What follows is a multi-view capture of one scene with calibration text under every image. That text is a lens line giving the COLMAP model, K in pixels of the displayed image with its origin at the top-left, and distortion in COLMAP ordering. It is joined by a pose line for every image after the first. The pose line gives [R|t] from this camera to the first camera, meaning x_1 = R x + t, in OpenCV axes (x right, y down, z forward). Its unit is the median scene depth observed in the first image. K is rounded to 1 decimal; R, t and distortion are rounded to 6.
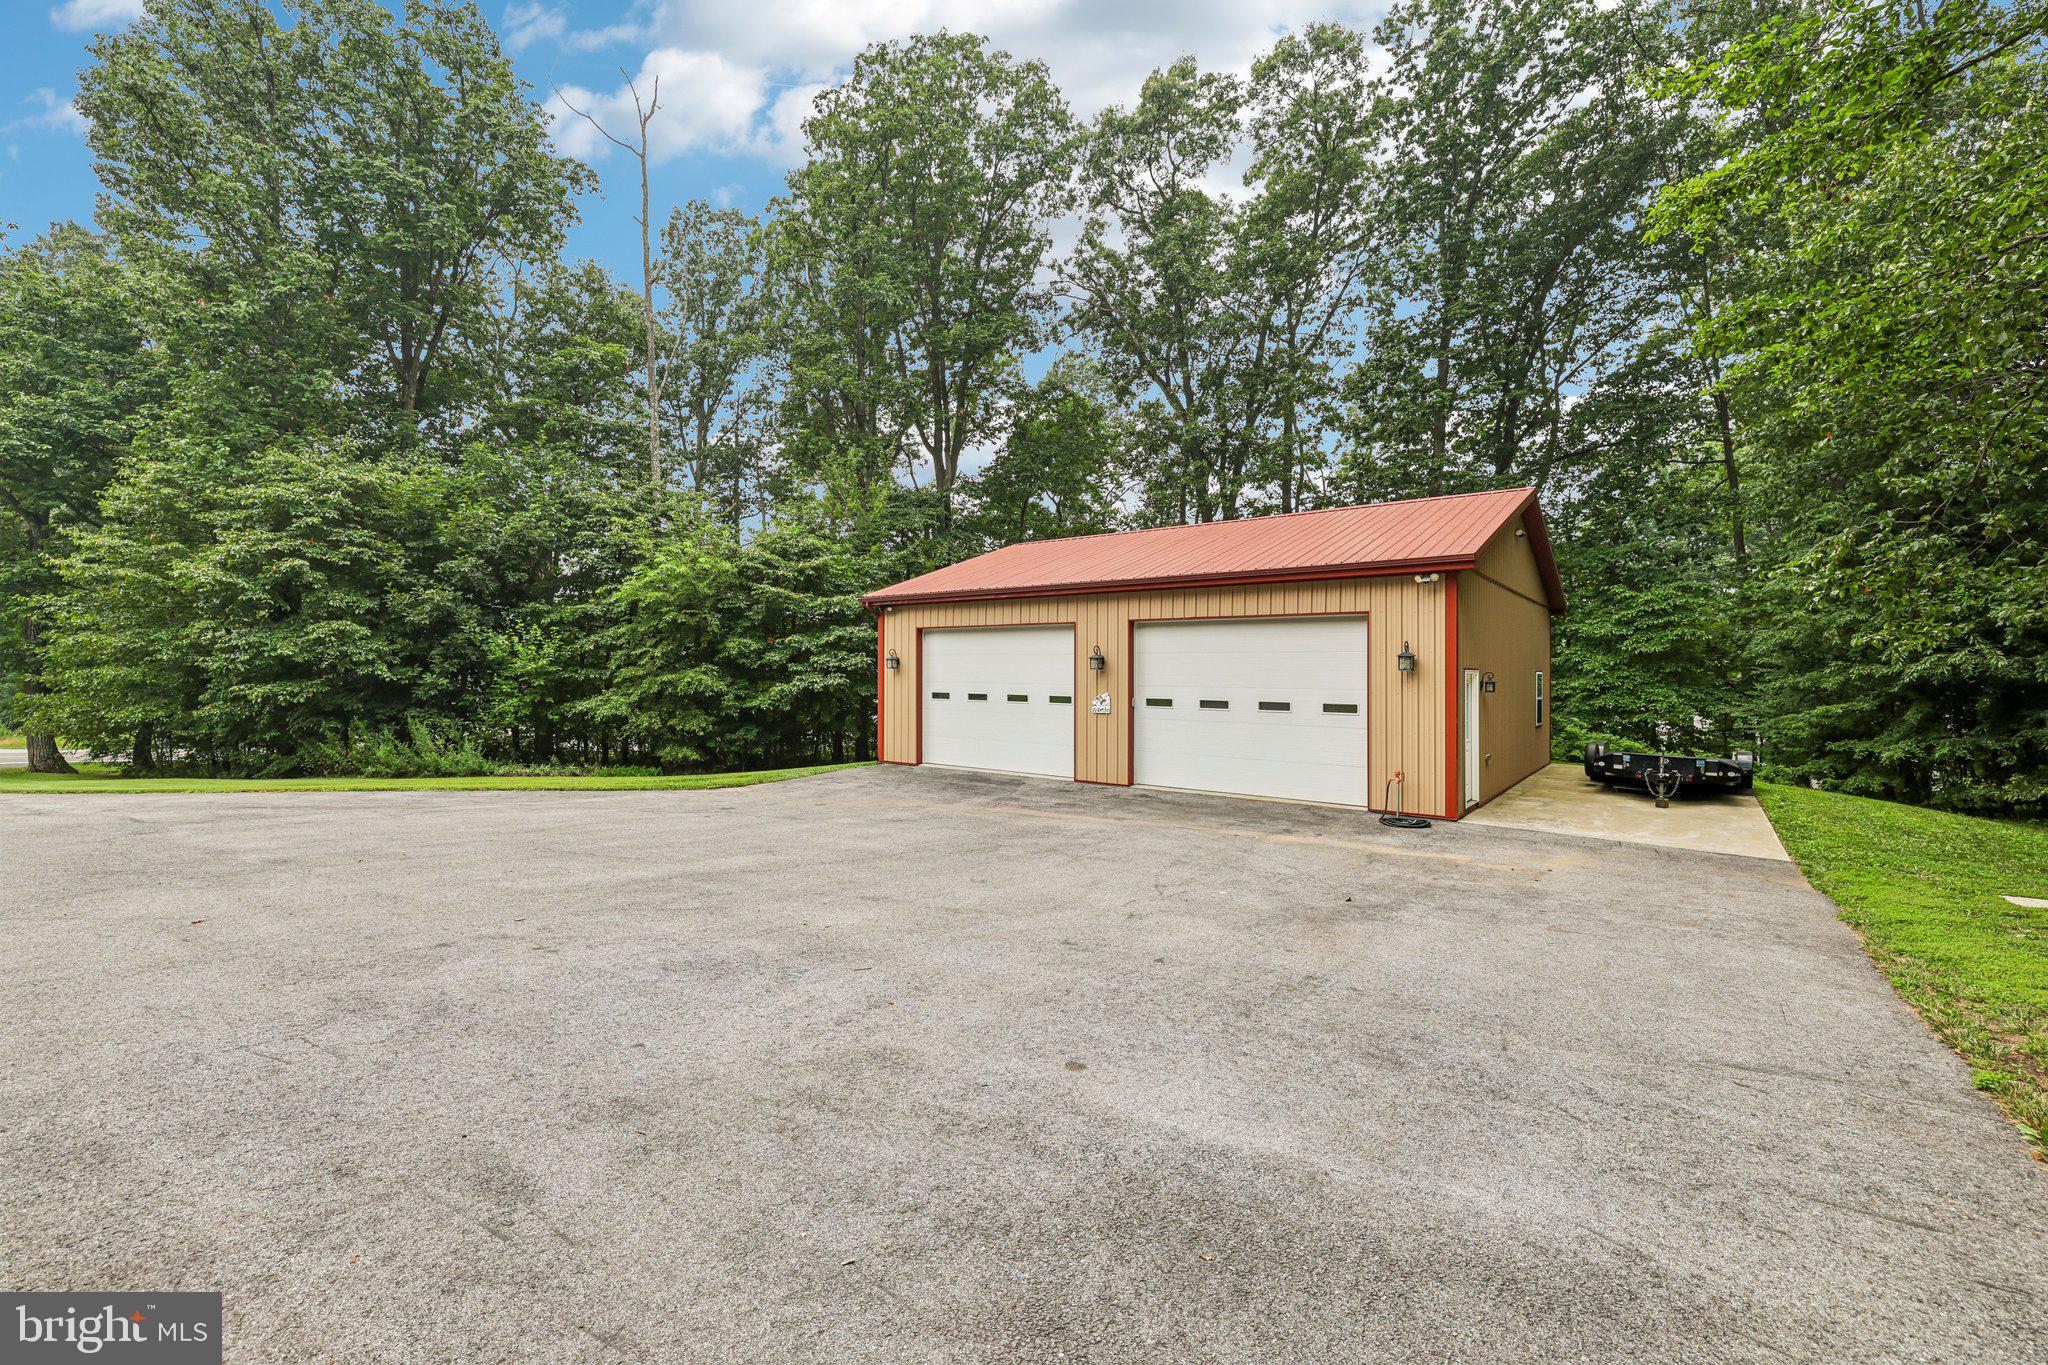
lens RADIAL K [[856.2, 0, 1031.7], [0, 856.2, 686.6], [0, 0, 1]] dist [0.000915, 0.000477]
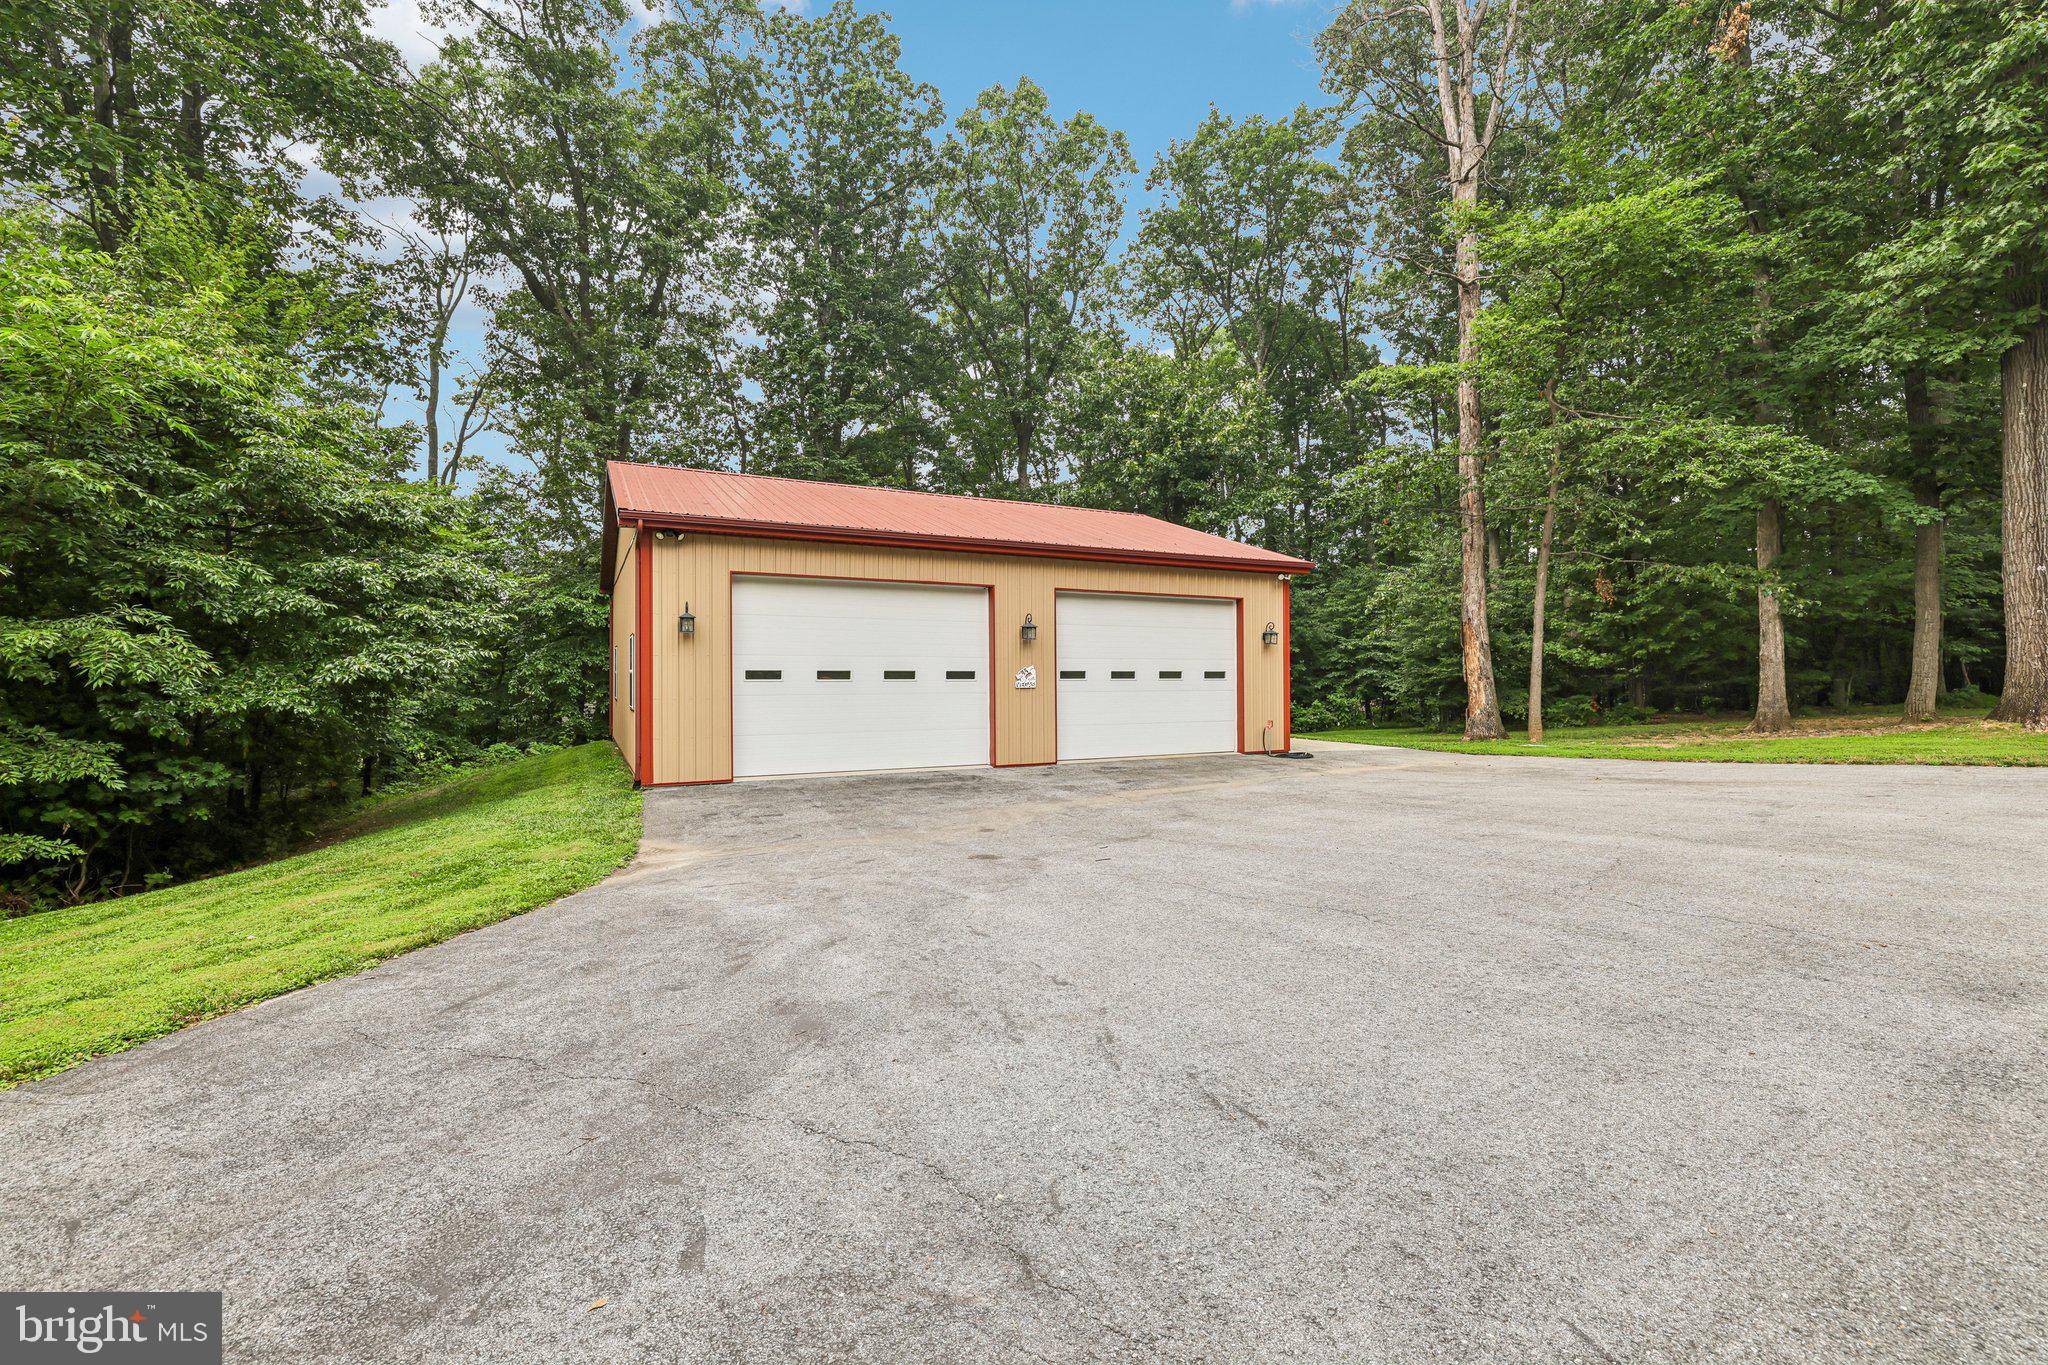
lens RADIAL K [[856.2, 0, 1030.3], [0, 856.2, 672.2], [0, 0, 1]] dist [0.000915, 0.000477]
pose [[0.435364, -0.027117, 0.899846, -0.703809], [0.000052, 0.999547, 0.030097, -0.012870], [-0.900254, -0.013056, 0.435169, 0.583246]]
